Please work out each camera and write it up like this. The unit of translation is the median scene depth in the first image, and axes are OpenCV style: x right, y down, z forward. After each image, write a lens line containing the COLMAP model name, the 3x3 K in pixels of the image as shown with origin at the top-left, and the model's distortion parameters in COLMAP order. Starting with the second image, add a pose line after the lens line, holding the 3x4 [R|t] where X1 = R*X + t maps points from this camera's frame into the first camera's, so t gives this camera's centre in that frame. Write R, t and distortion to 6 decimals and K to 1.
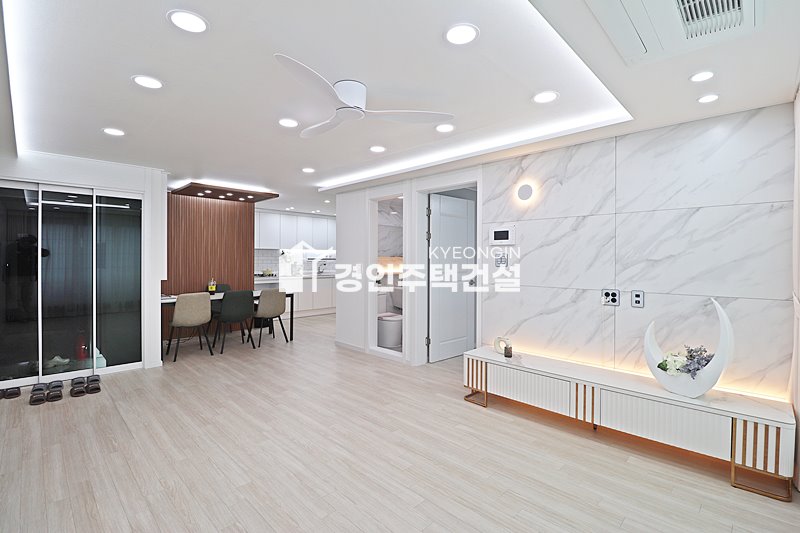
lens RADIAL K [[370.8, 0, 410.7], [0, 370.8, 261.8], [0, 0, 1]] dist [-0.002969, -0.010602]
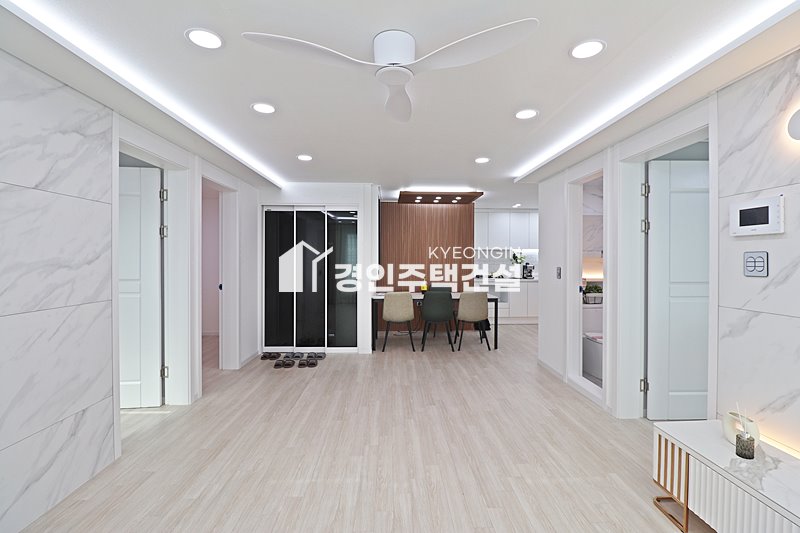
lens RADIAL K [[370.8, 0, 405.6], [0, 370.8, 260.6], [0, 0, 1]] dist [-0.002969, -0.010602]
pose [[0.721504, 0.000182, -0.692410, 0.253963], [-0.002730, 0.999993, -0.002582, -0.007173], [0.692405, 0.003753, 0.721499, 0.298736]]
